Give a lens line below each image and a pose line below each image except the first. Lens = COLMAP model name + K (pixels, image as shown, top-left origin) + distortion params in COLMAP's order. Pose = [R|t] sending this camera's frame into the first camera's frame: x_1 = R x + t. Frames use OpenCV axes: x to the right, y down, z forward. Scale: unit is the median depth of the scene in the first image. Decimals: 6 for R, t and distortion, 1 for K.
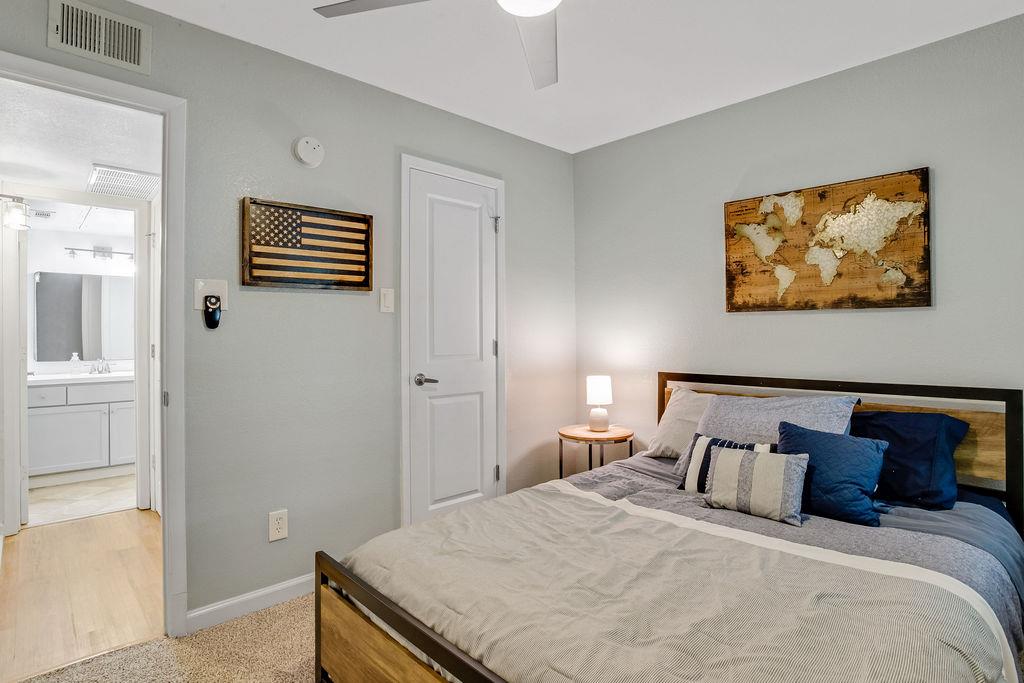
lens RADIAL K [[537.6, 0, 509.6], [0, 537.6, 342.2], [0, 0, 1]] dist [-0.068470, 0.015812]
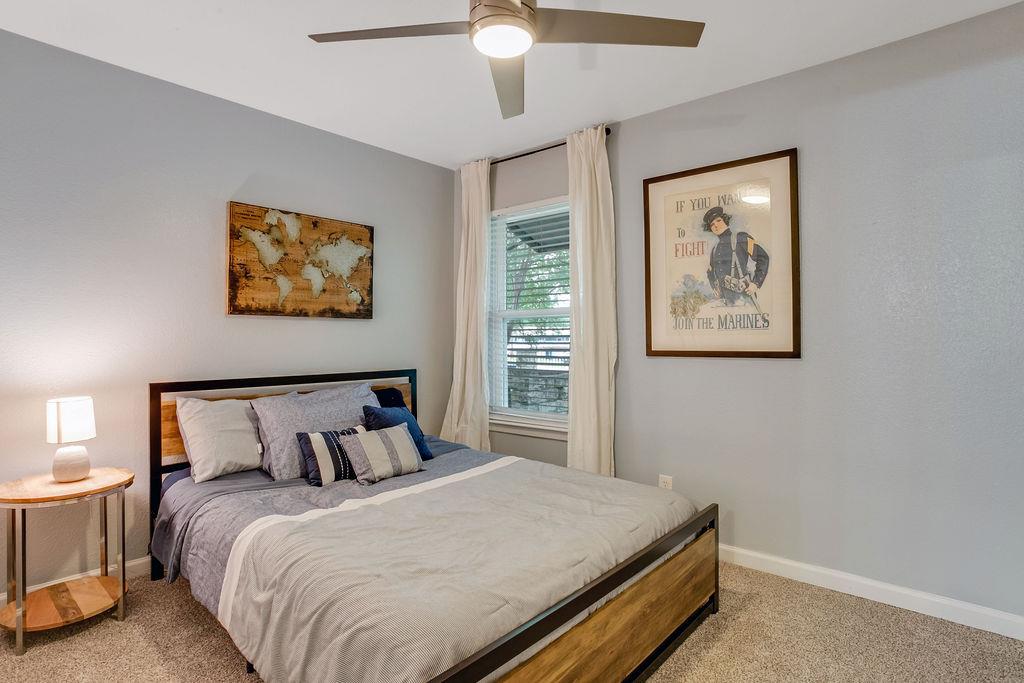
lens RADIAL K [[537.6, 0, 509.6], [0, 537.6, 342.2], [0, 0, 1]] dist [-0.068470, 0.015812]
pose [[-0.106679, -0.000743, 0.994293, -0.673881], [0.014610, 0.999891, 0.002315, 0.000034], [-0.994186, 0.014774, -0.106656, 0.667462]]
